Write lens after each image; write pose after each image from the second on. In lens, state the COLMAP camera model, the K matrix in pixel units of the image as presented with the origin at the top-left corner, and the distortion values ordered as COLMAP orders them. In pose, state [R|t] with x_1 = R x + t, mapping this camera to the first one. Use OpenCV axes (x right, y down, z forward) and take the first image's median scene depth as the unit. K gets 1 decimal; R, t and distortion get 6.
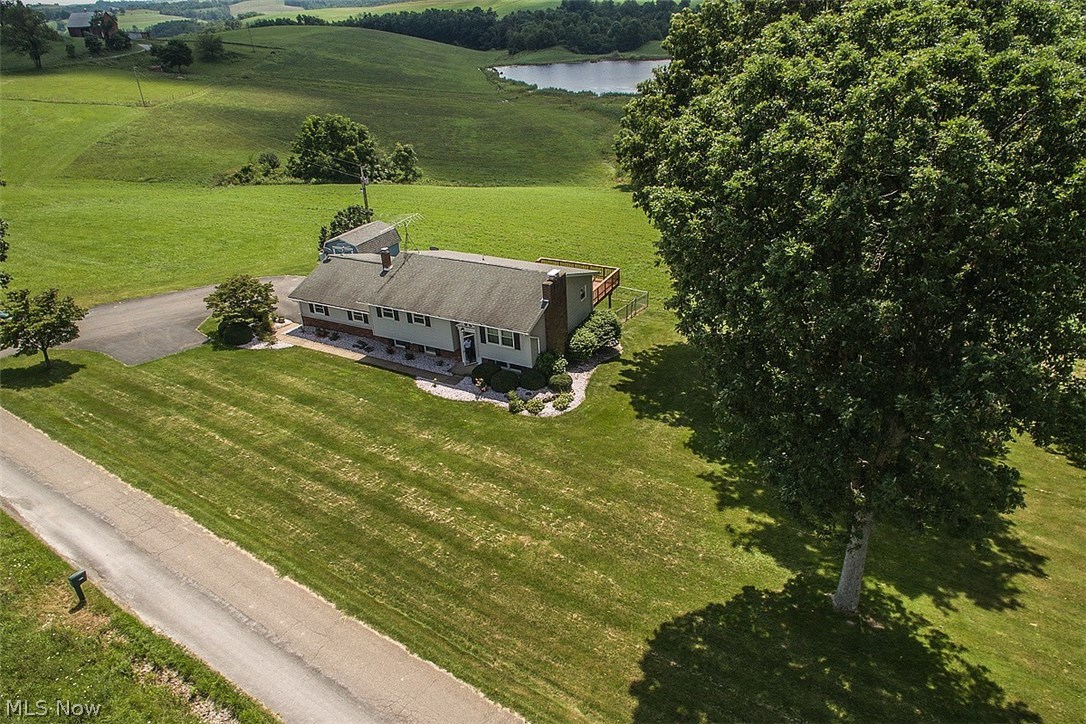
lens RADIAL K [[762.1, 0, 554.3], [0, 762.1, 363.6], [0, 0, 1]] dist [-0.121540, 0.090859]
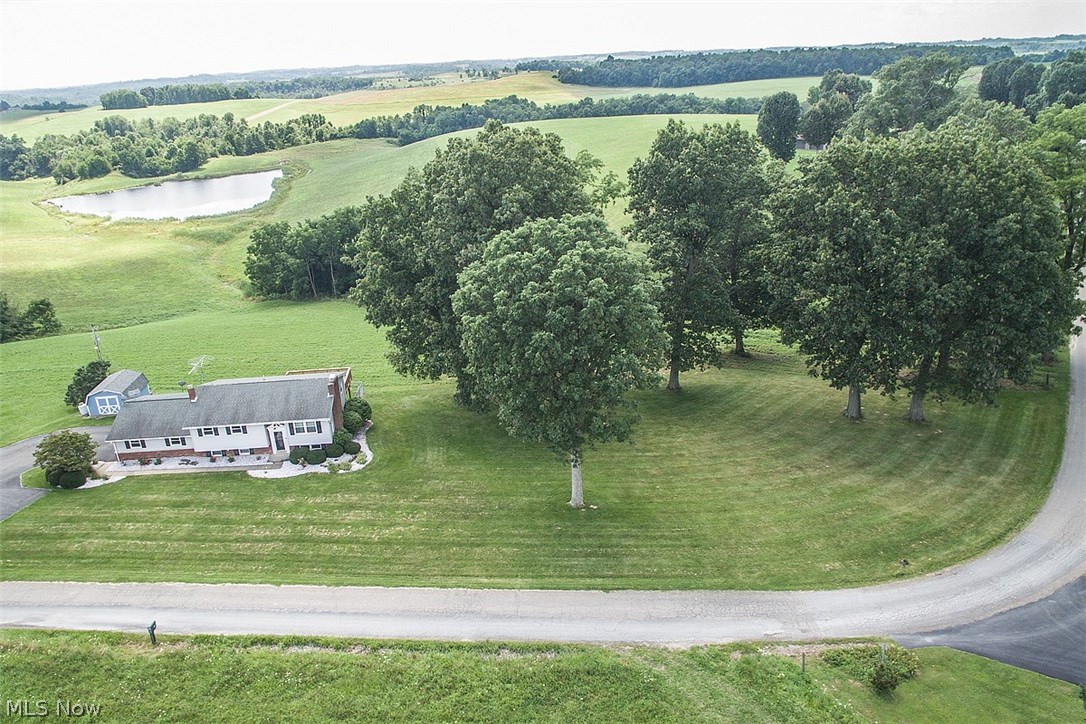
lens RADIAL K [[762.1, 0, 522.1], [0, 762.1, 354.9], [0, 0, 1]] dist [-0.121540, 0.090859]
pose [[0.858330, -0.187724, 0.477525, -0.352147], [0.246937, 0.966933, -0.063739, 0.022919], [-0.449769, 0.172628, 0.876303, -0.427769]]
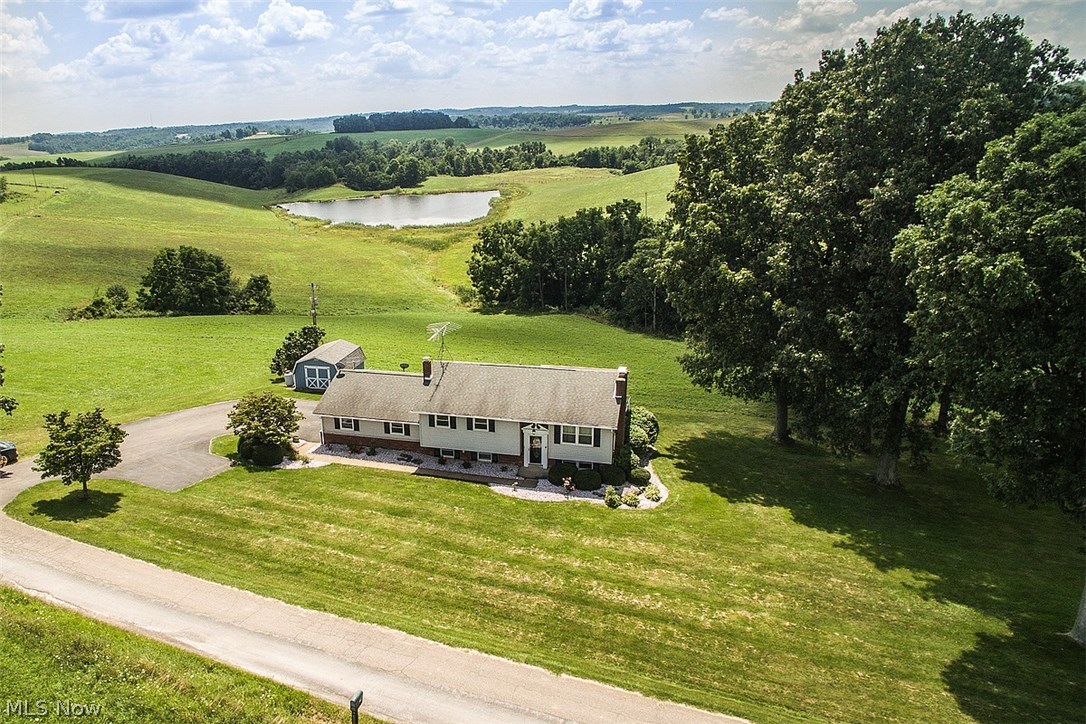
lens RADIAL K [[795.1, 0, 419.2], [0, 795.1, 332.7], [0, 0, 1]] dist [-0.115011, 0.065509]
pose [[0.988905, -0.040348, 0.142963, -0.395679], [0.070325, 0.974885, -0.211314, 0.036248], [-0.130847, 0.219023, 0.966906, -0.008798]]
